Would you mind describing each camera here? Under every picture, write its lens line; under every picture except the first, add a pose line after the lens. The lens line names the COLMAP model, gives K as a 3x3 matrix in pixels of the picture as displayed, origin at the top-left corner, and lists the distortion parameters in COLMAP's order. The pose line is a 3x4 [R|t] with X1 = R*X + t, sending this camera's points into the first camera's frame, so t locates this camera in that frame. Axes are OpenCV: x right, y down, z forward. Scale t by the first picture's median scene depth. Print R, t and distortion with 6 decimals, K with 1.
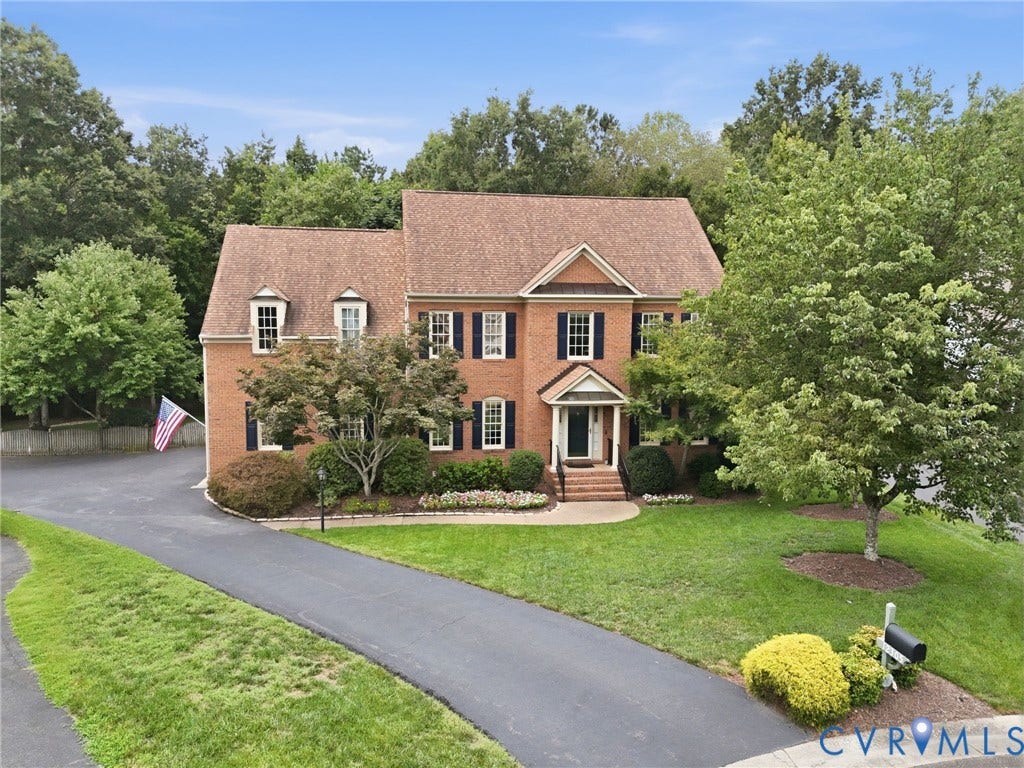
lens RADIAL K [[754.5, 0, 511.9], [0, 754.5, 382.5], [0, 0, 1]] dist [0.041751, 0.000153]
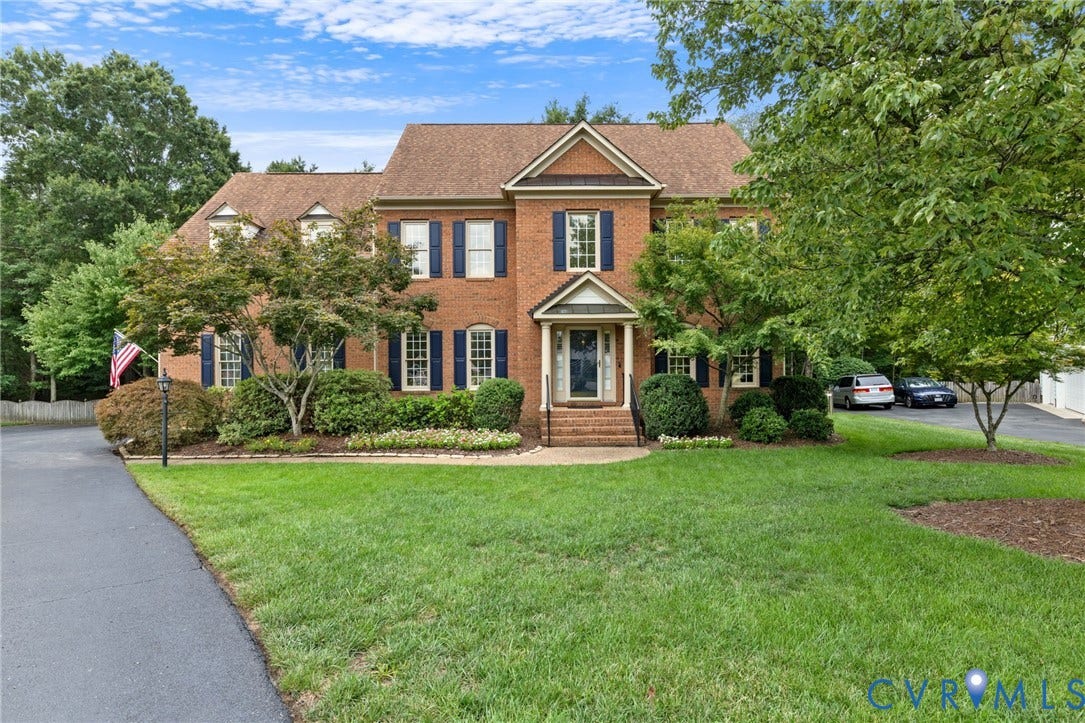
lens RADIAL K [[570.9, 0, 539.2], [0, 570.9, 364.8], [0, 0, 1]] dist [-0.008347, -0.000517]
pose [[0.988877, -0.015409, -0.147937, 0.135126], [0.002420, 0.996154, -0.087586, 0.121418], [0.148718, 0.086253, 0.985111, 0.427528]]
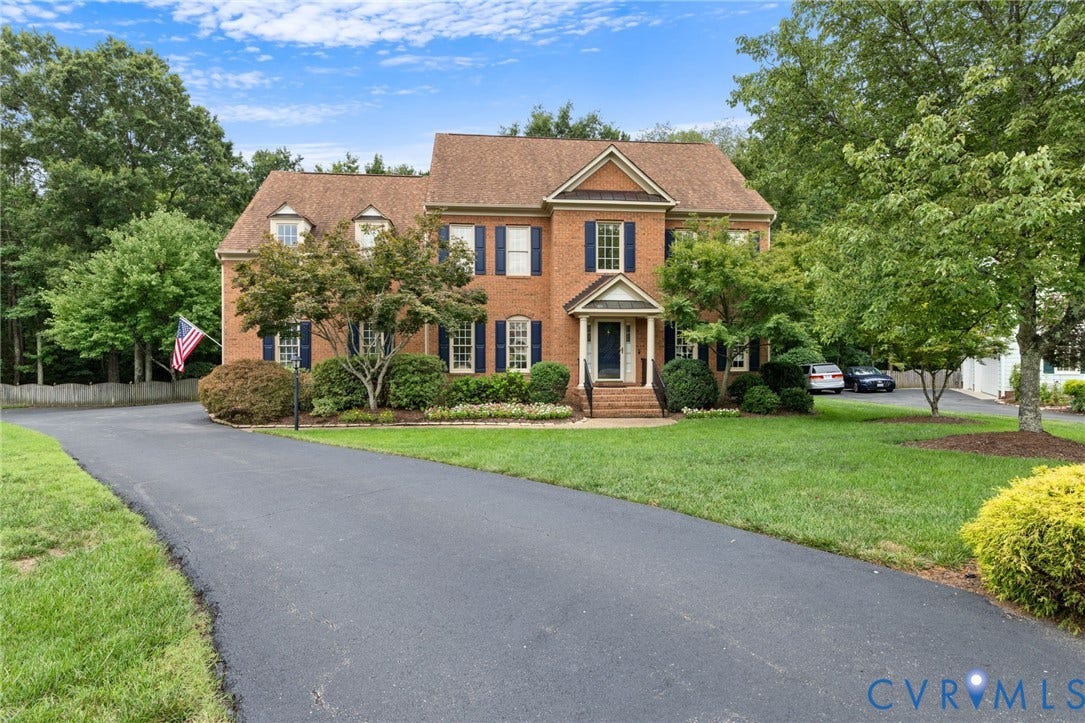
lens RADIAL K [[570.9, 0, 539.1], [0, 570.9, 362.8], [0, 0, 1]] dist [-0.008347, -0.000517]
pose [[0.998438, -0.006395, -0.055510, 0.042891], [0.002224, 0.997190, -0.074879, 0.136854], [0.055833, 0.074639, 0.995646, 0.309714]]
